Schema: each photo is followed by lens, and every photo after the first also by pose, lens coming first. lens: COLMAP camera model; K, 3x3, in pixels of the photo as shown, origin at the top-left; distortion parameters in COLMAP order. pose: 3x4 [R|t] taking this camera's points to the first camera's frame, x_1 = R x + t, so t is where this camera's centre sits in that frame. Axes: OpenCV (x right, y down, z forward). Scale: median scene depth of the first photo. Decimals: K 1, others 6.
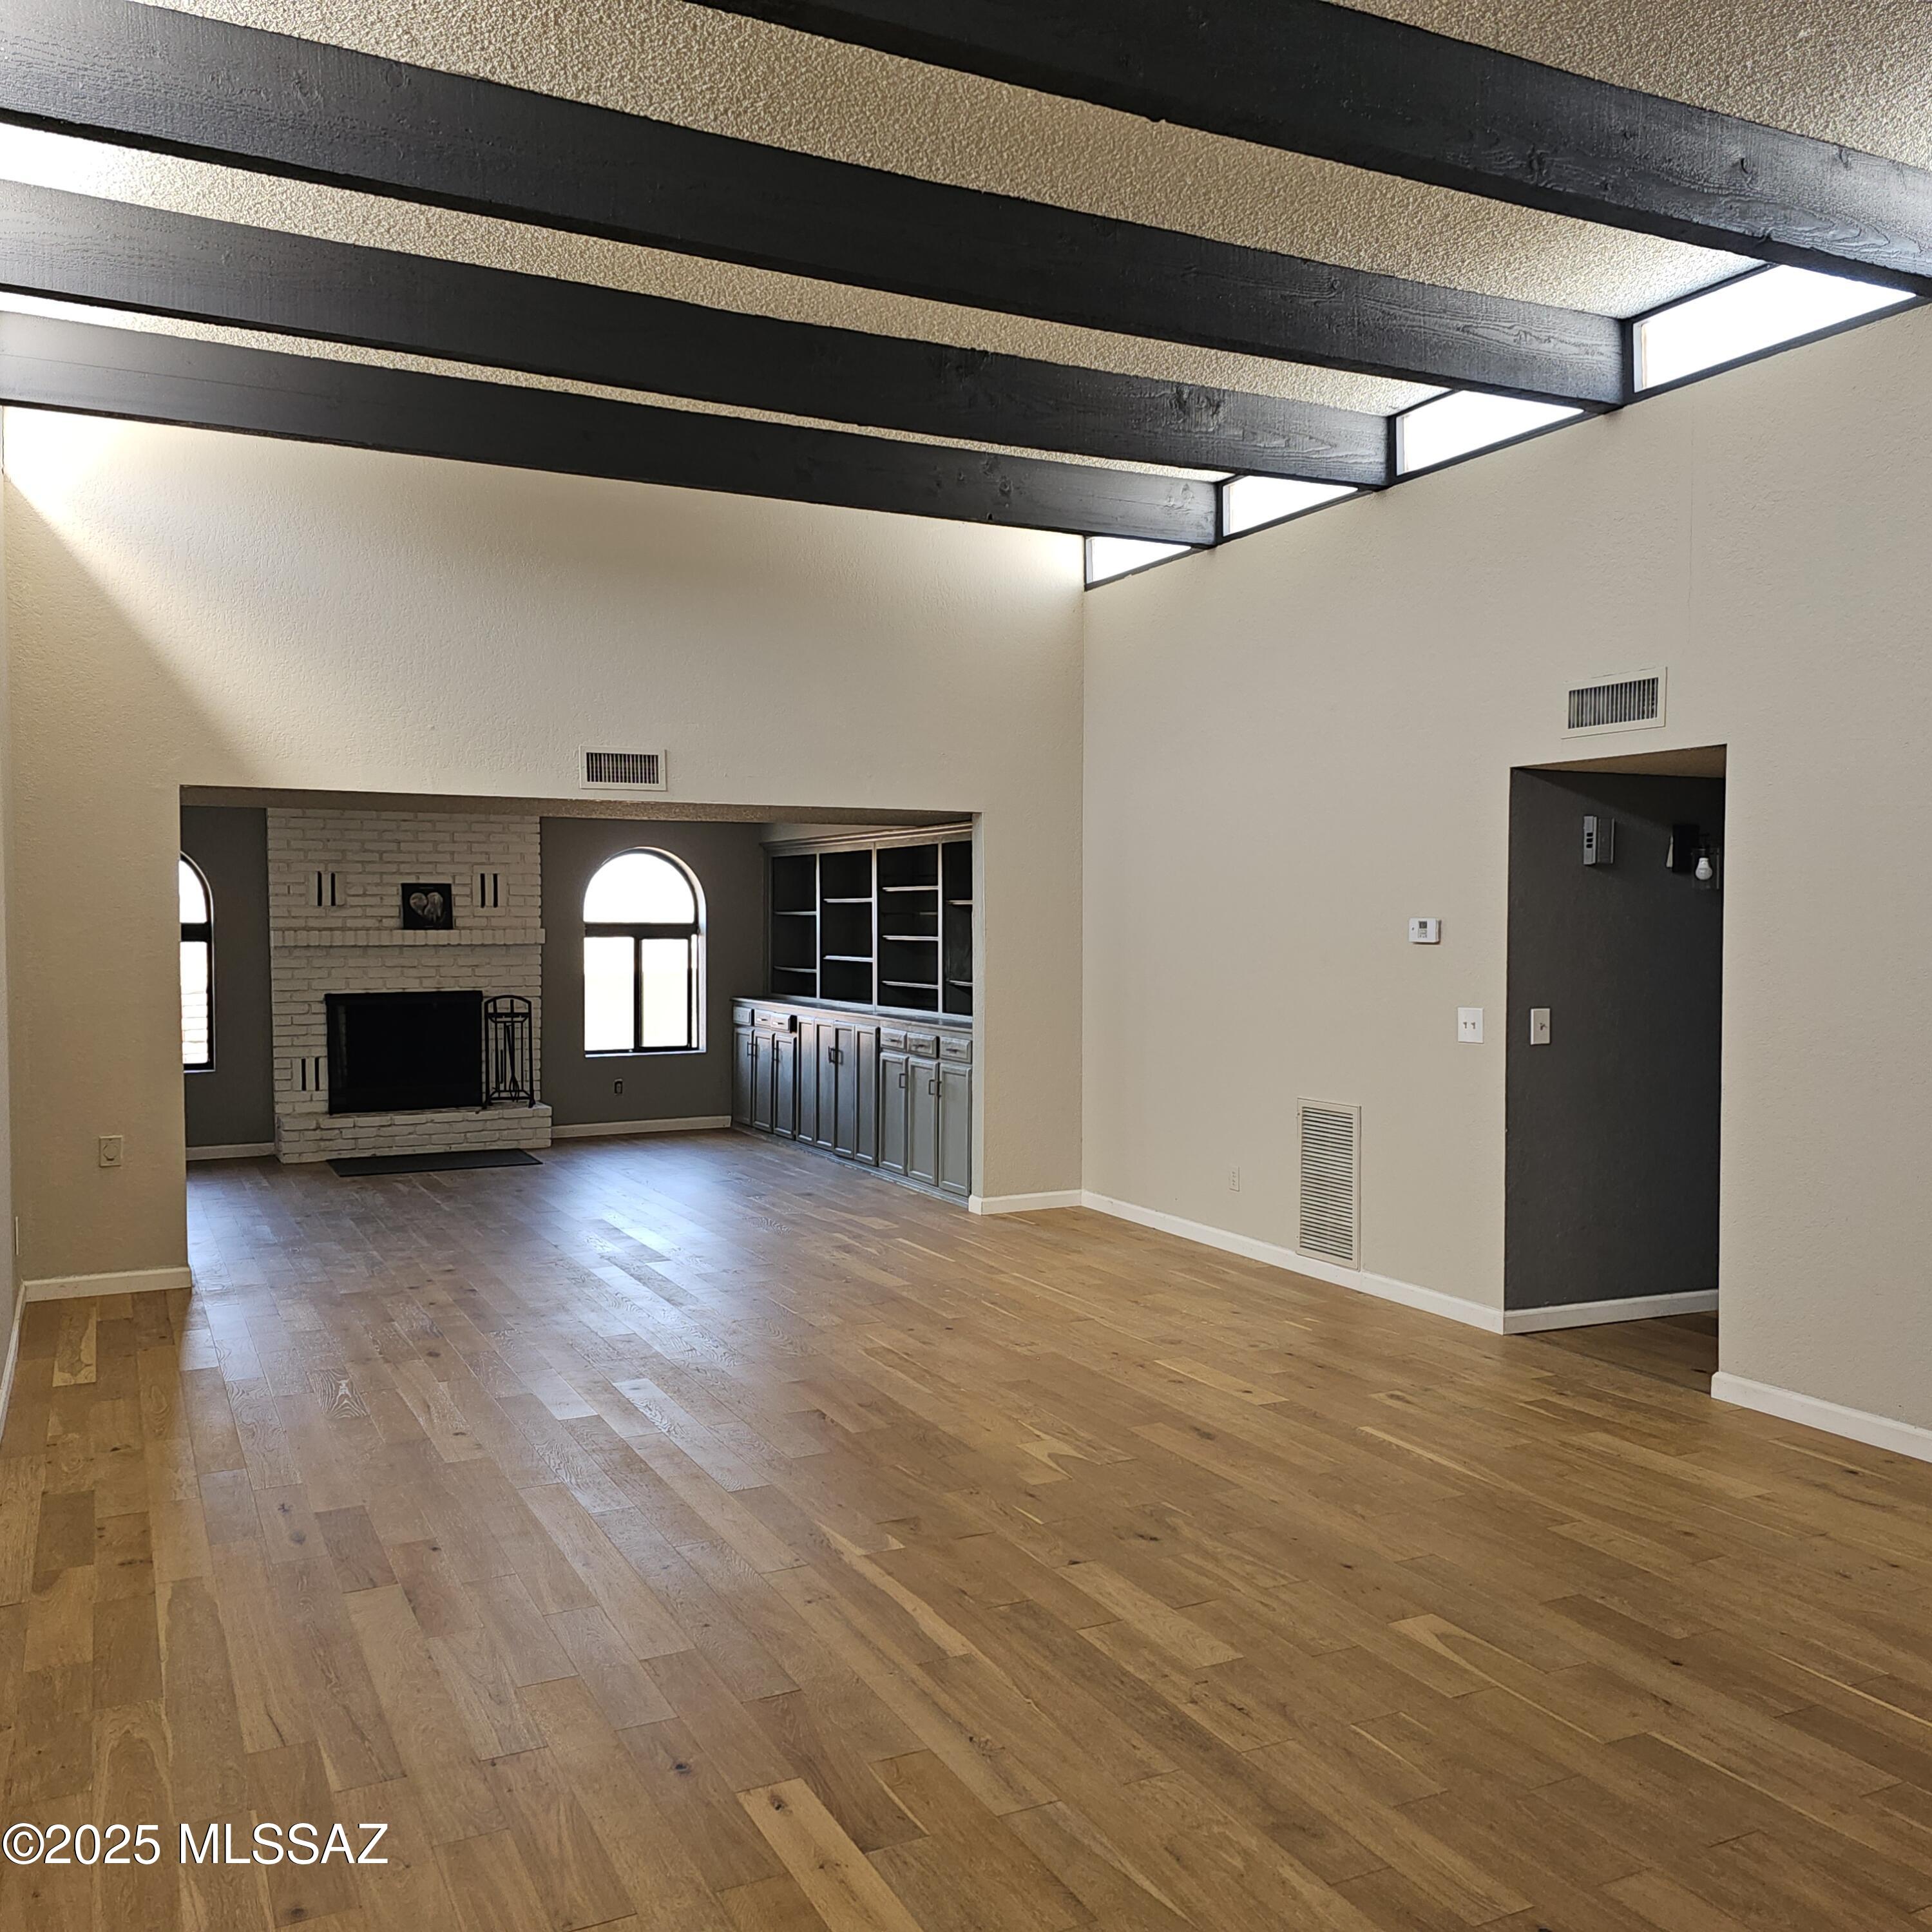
lens RADIAL K [[1694.8, 0, 963.1], [0, 1694.8, 977.7], [0, 0, 1]] dist [0.149712, -0.261887]
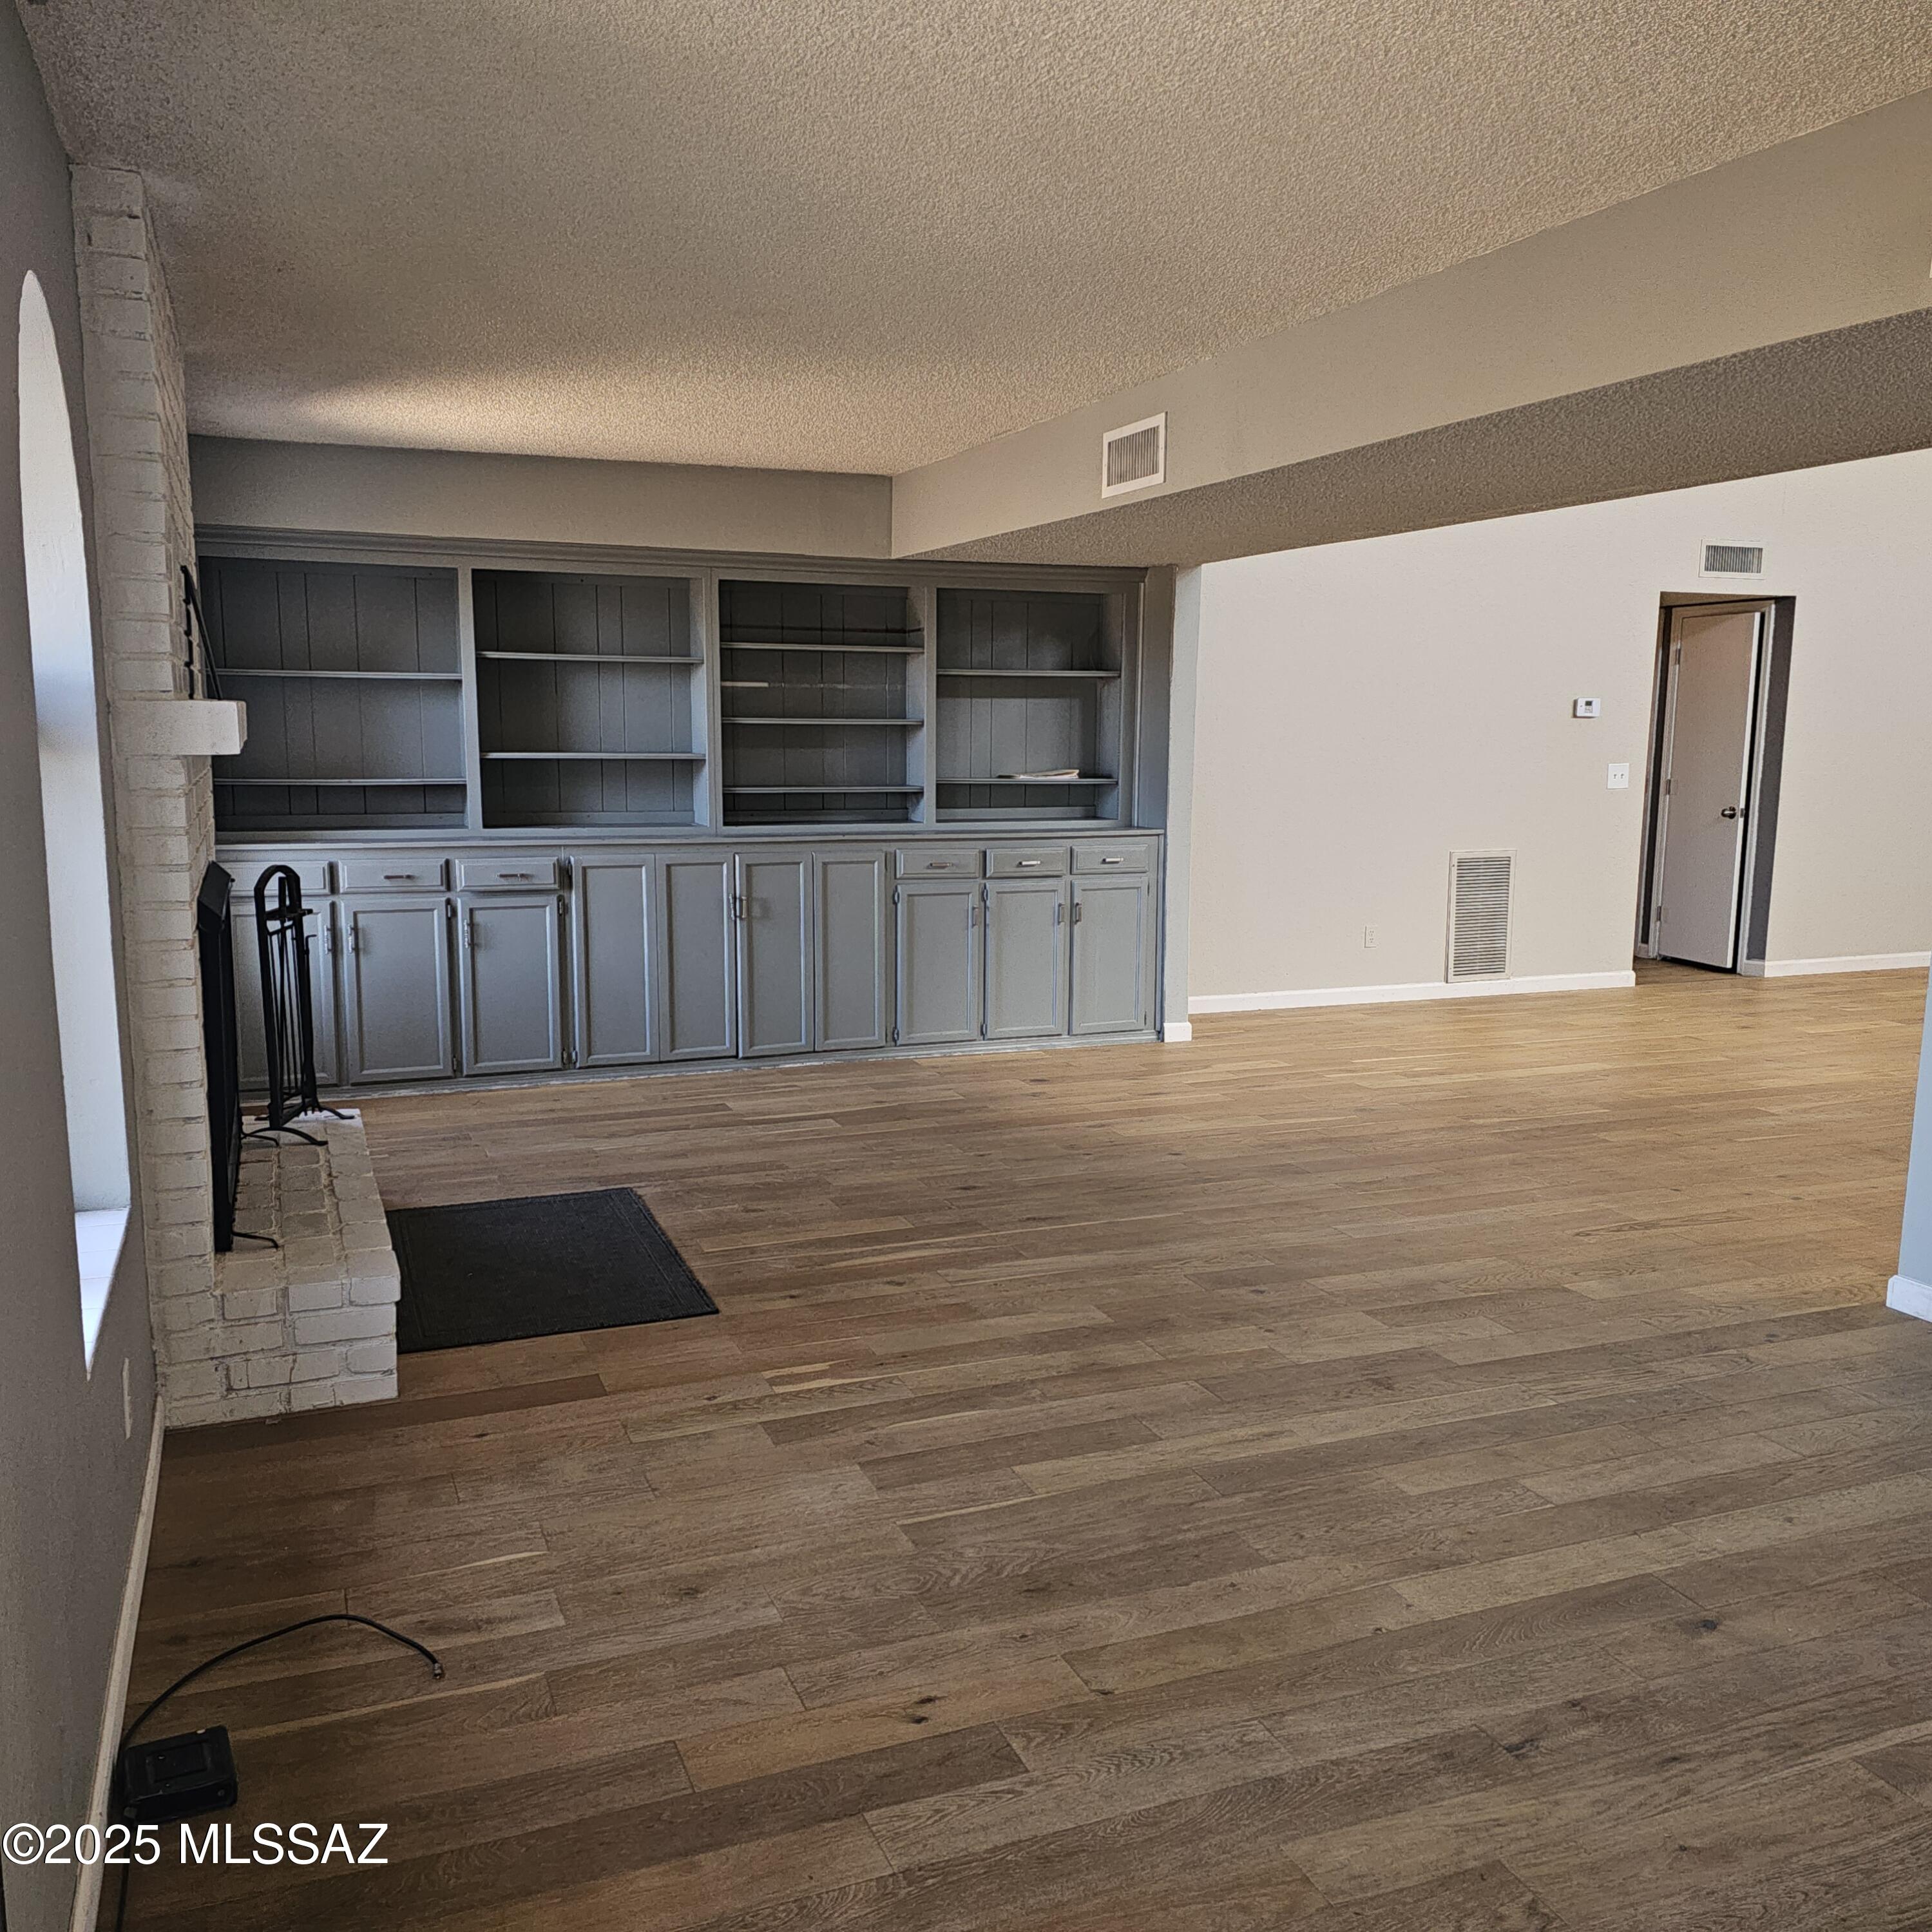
lens RADIAL K [[1694.8, 0, 963.1], [0, 1694.8, 977.7], [0, 0, 1]] dist [0.149712, -0.261887]
pose [[0.089648, -0.150039, 0.984607, -0.664004], [0.030020, 0.988546, 0.147905, -0.019311], [-0.995521, 0.016299, 0.093125, 0.802356]]
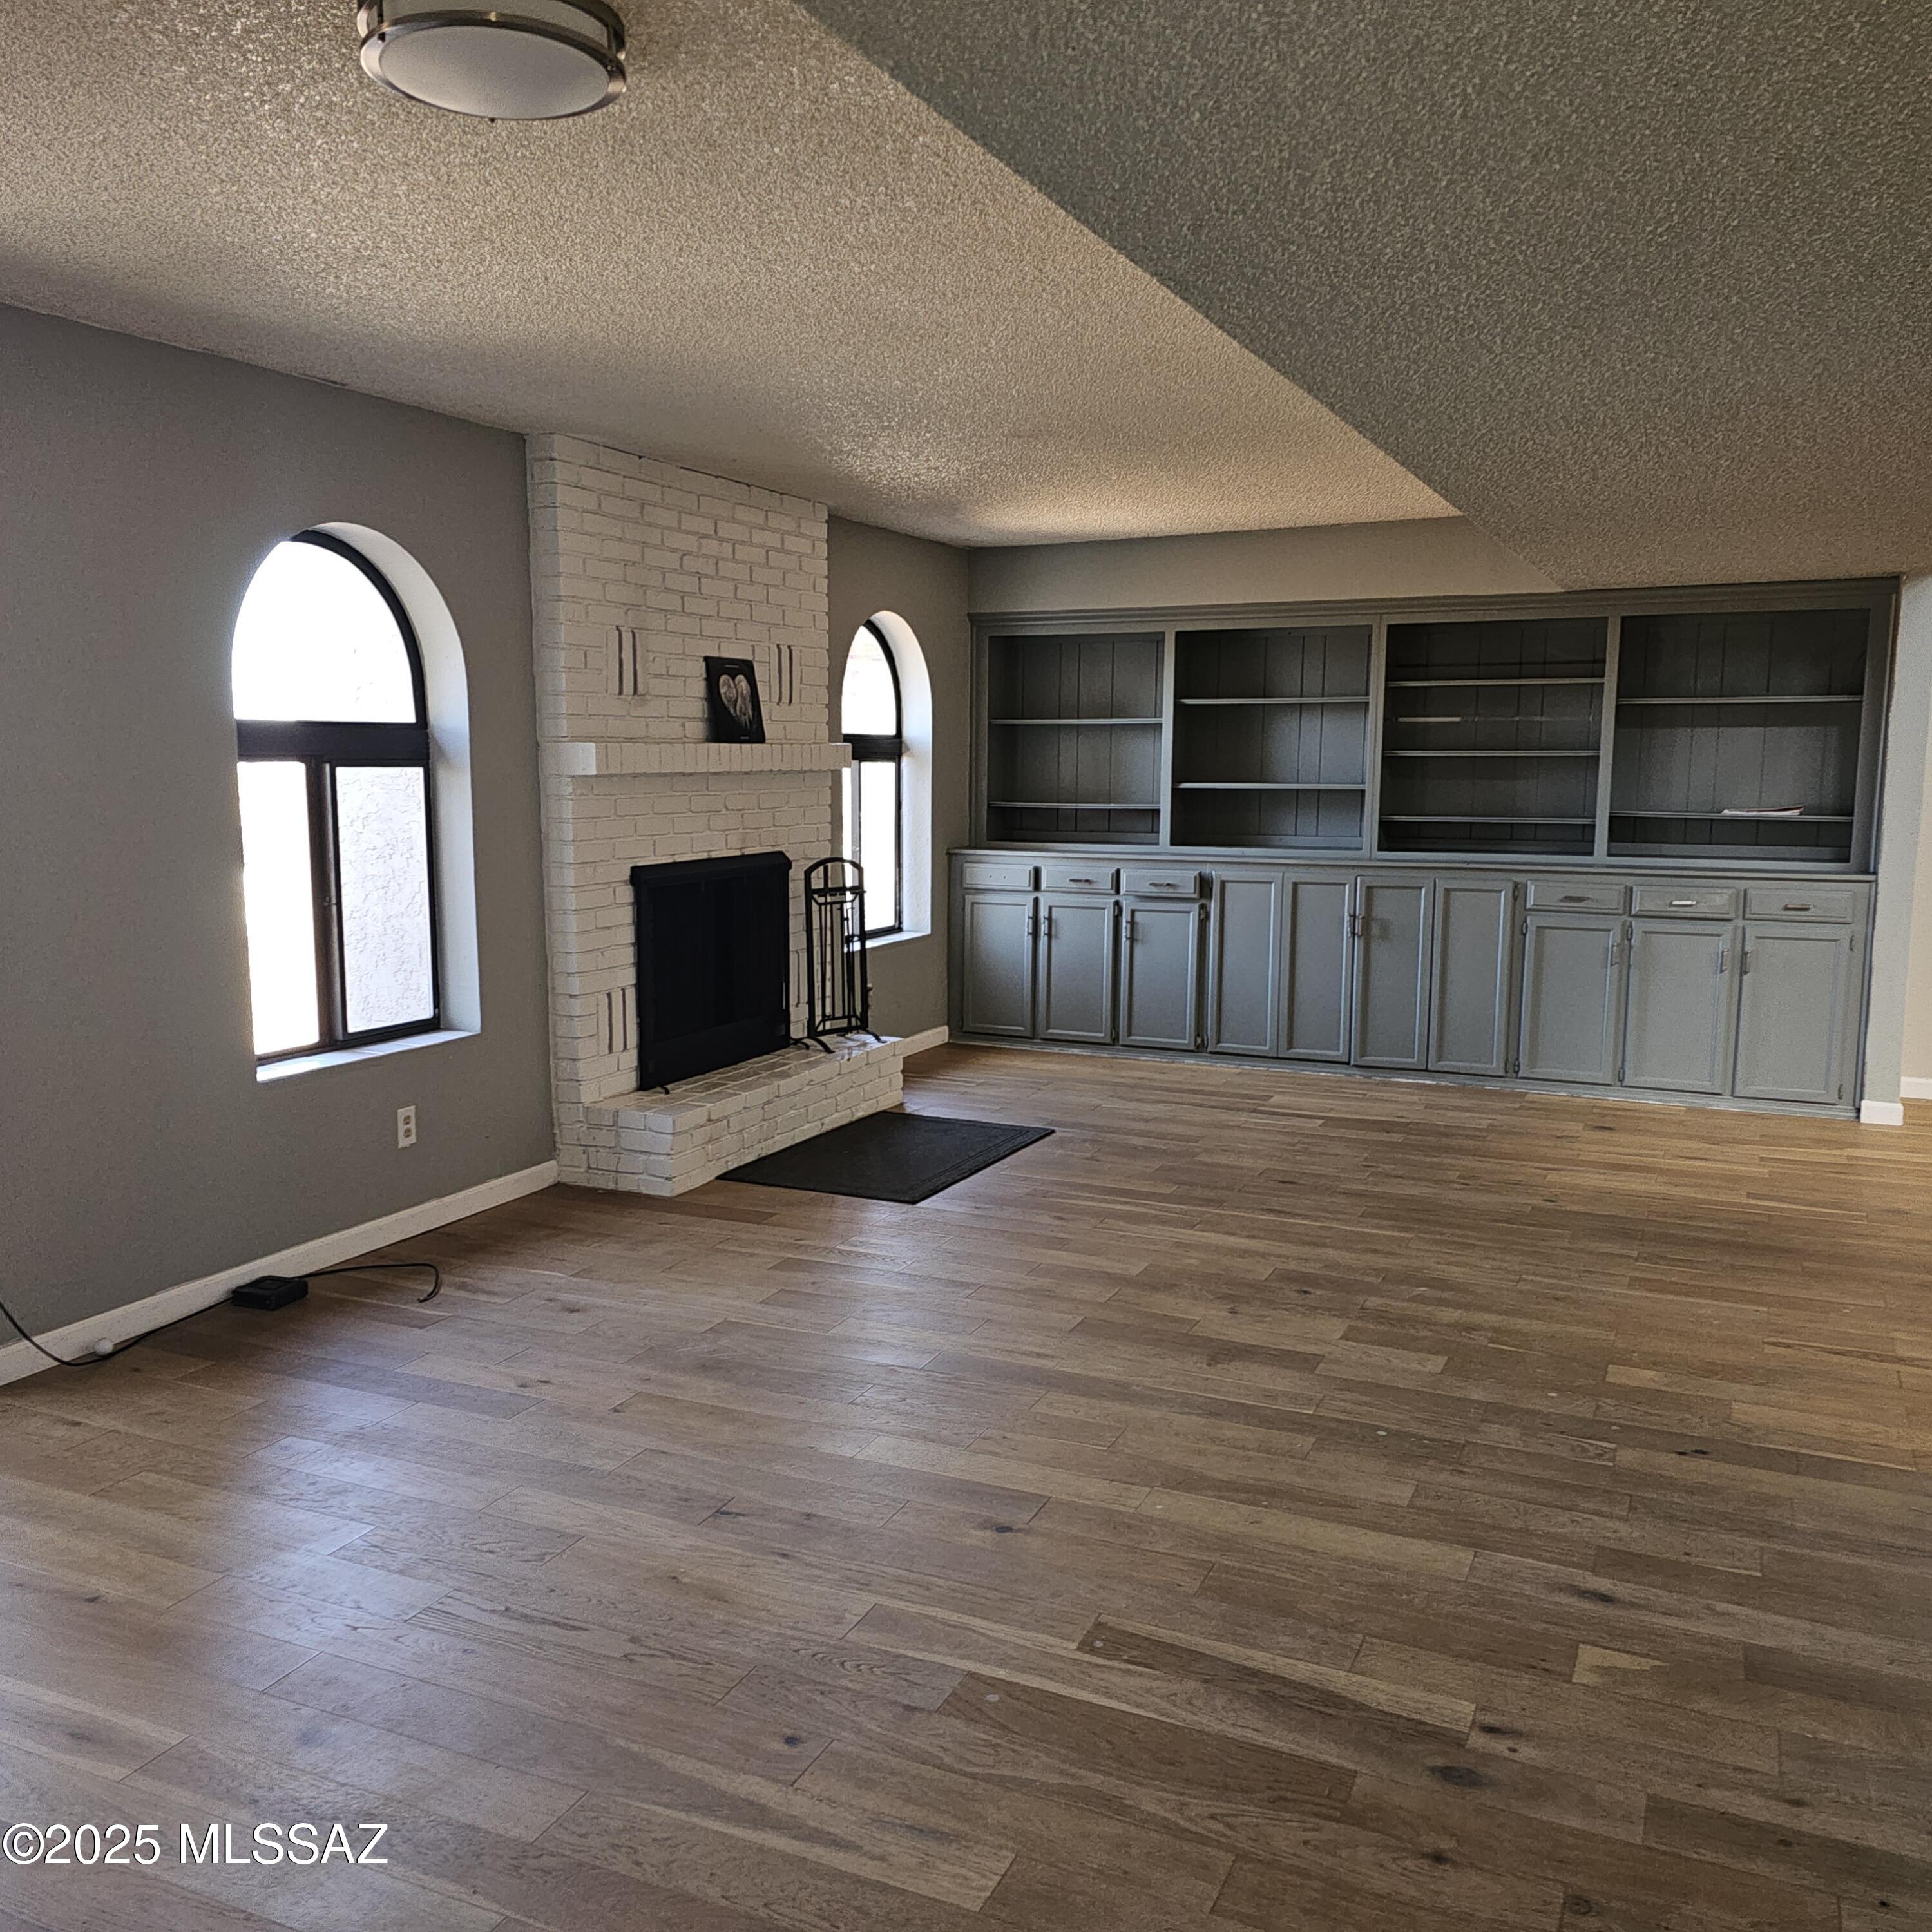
lens RADIAL K [[1694.8, 0, 963.1], [0, 1694.8, 977.7], [0, 0, 1]] dist [0.149712, -0.261887]
pose [[0.785584, -0.079083, 0.613681, -0.596101], [0.019444, 0.994464, 0.103263, -0.007895], [-0.618450, -0.069190, 0.782773, 0.514887]]
